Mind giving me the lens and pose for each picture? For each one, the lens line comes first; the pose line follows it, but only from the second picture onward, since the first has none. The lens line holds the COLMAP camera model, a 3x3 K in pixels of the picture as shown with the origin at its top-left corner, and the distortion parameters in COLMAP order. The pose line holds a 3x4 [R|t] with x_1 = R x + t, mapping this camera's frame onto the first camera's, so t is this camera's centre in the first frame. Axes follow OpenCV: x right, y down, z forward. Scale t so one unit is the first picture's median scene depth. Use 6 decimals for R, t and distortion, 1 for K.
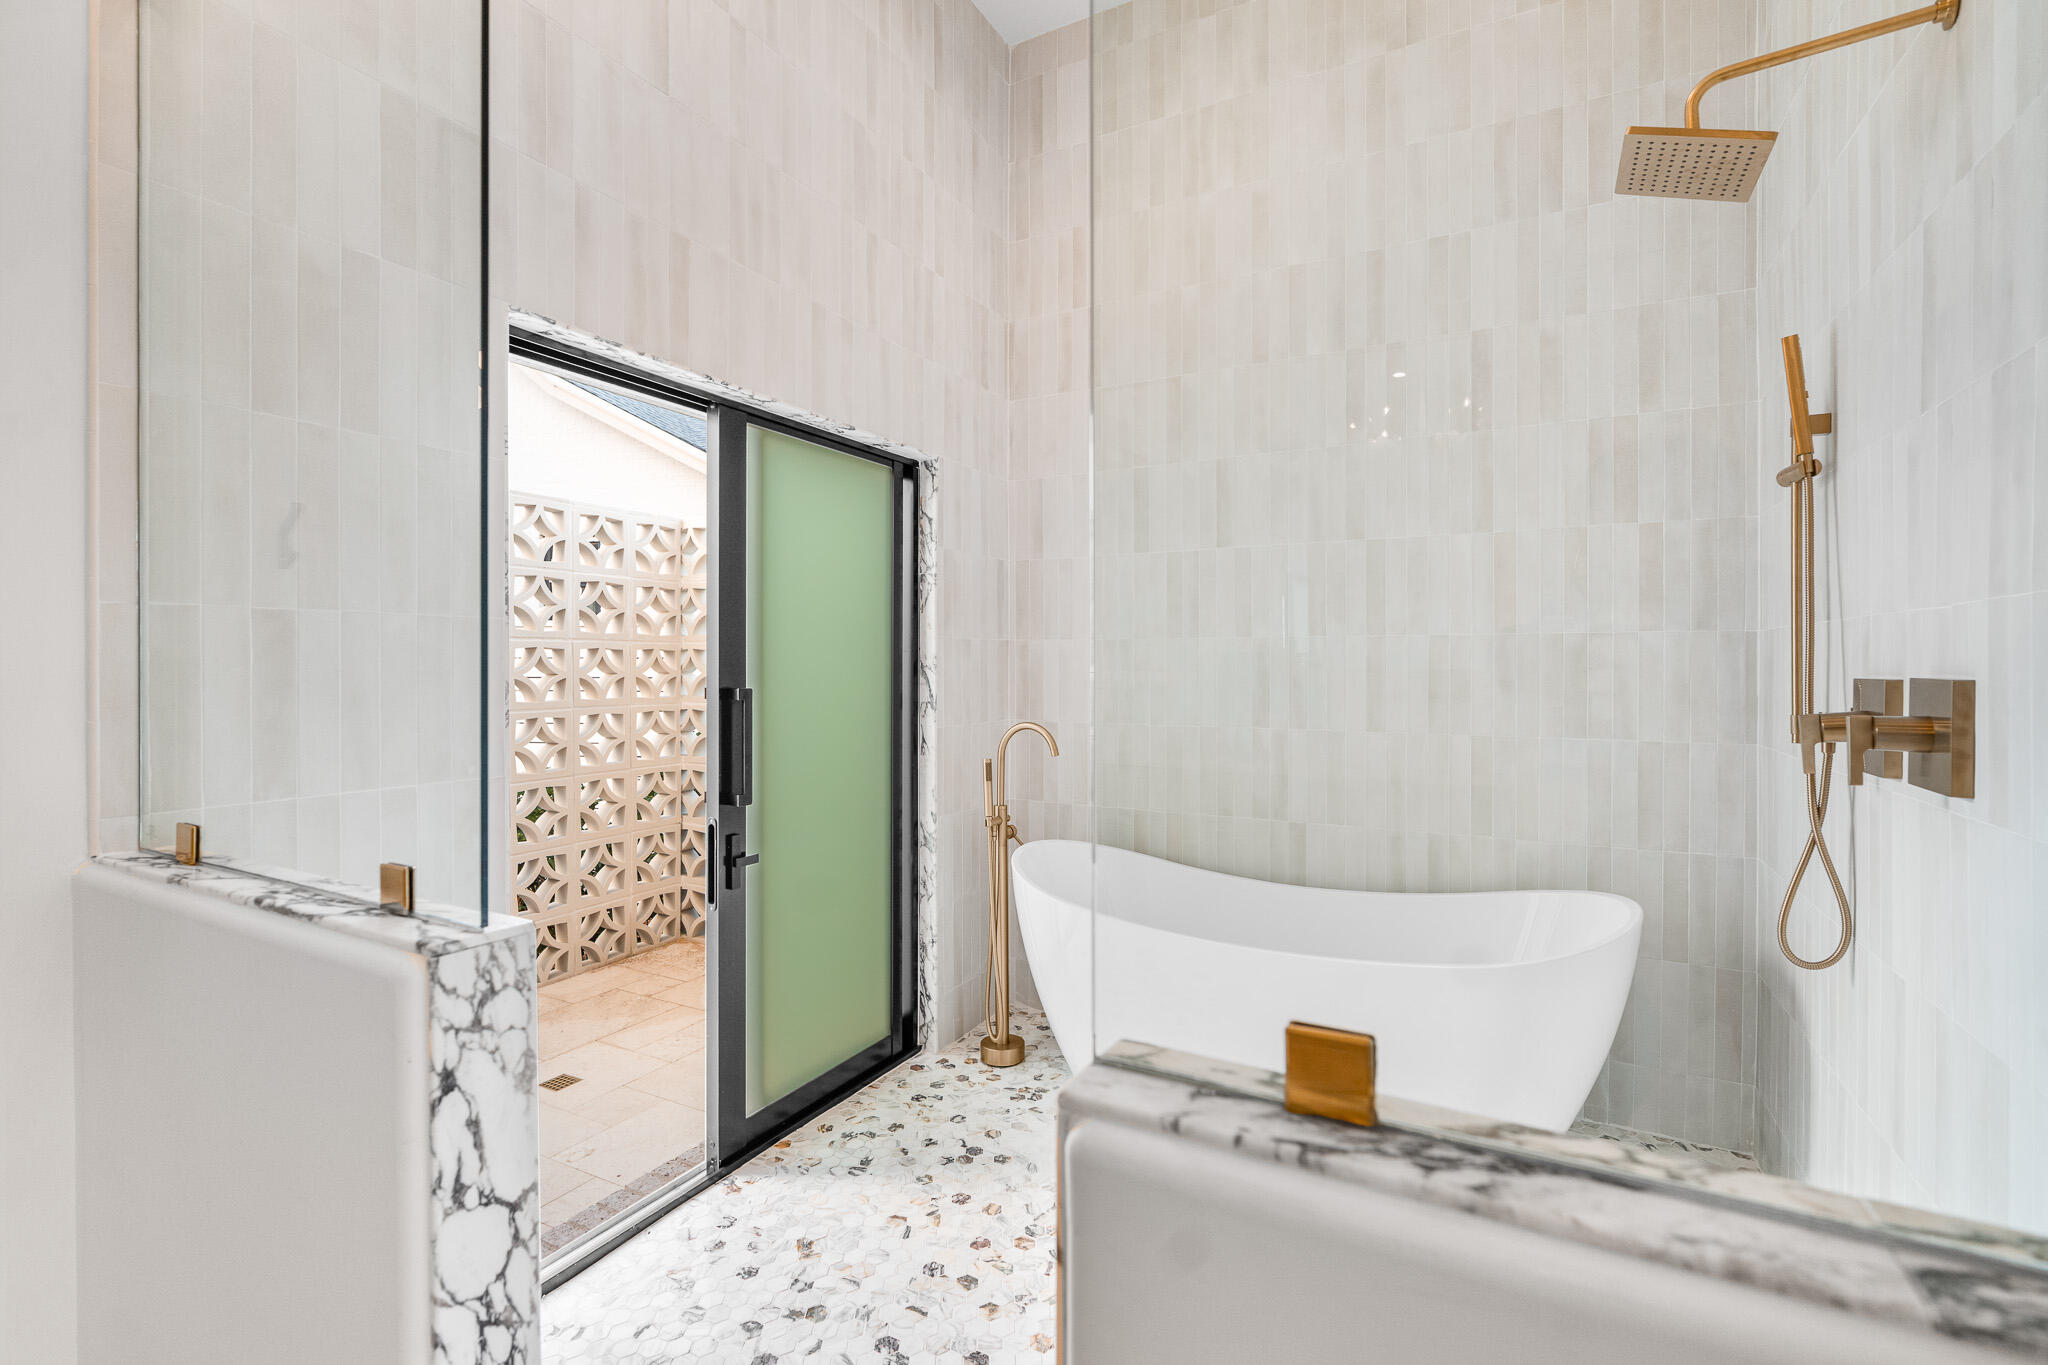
lens RADIAL K [[919.3, 0, 1011.1], [0, 919.3, 676.1], [0, 0, 1]] dist [-0.009262, 0.001134]
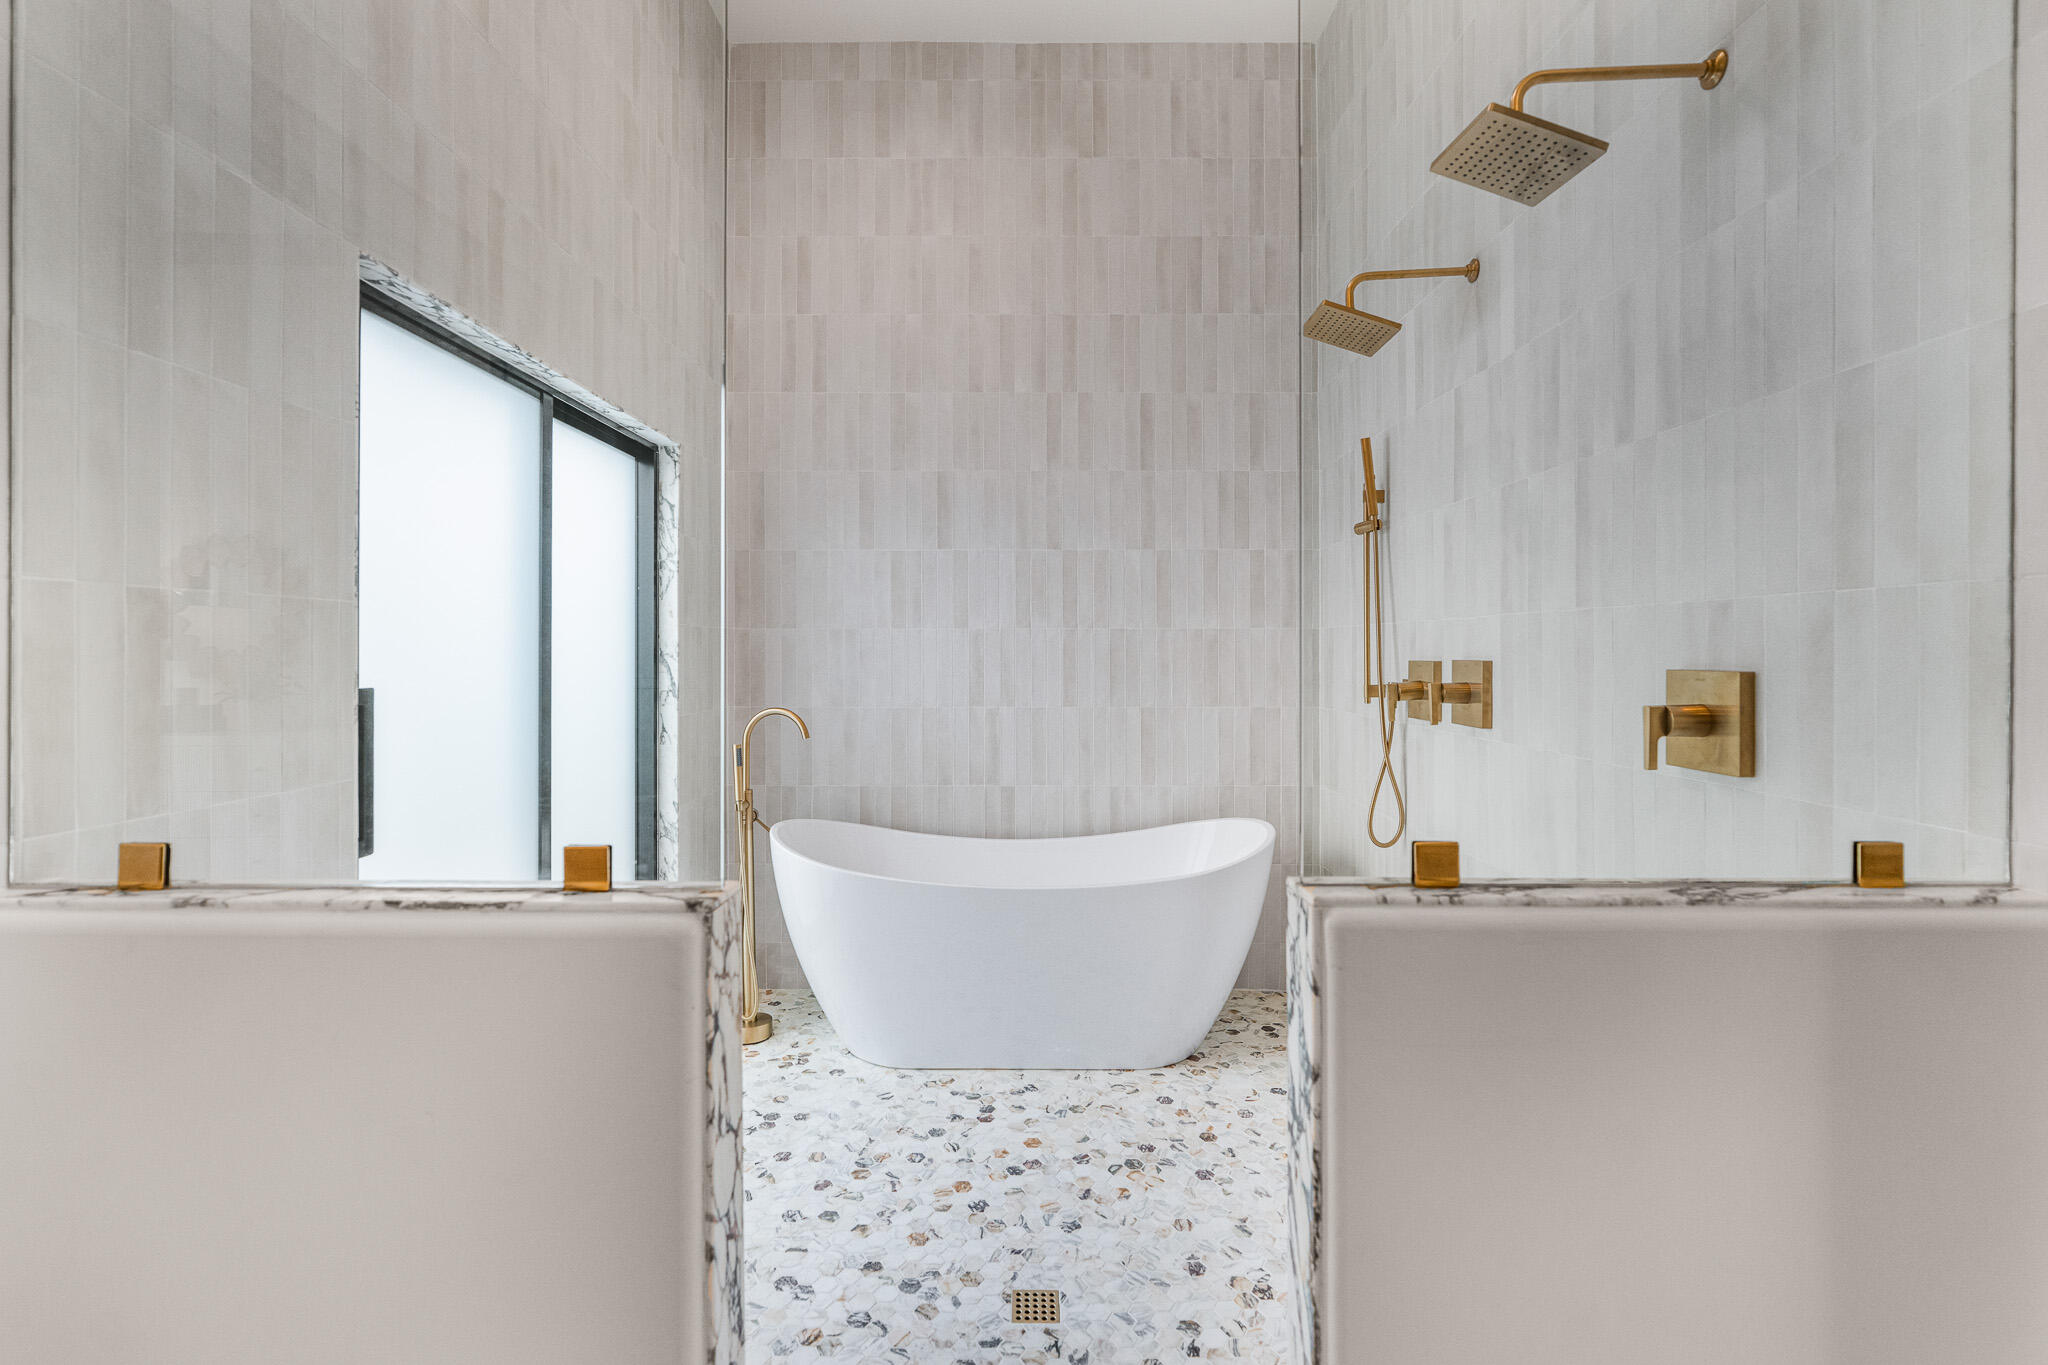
lens RADIAL K [[919.6, 0, 1024.3], [0, 919.6, 657.4], [0, 0, 1]] dist [-0.009557, -0.000267]
pose [[0.880488, -0.003950, 0.474051, -0.265405], [0.006802, 0.999968, -0.004302, -0.000164], [-0.474019, 0.007013, 0.880487, -0.059015]]
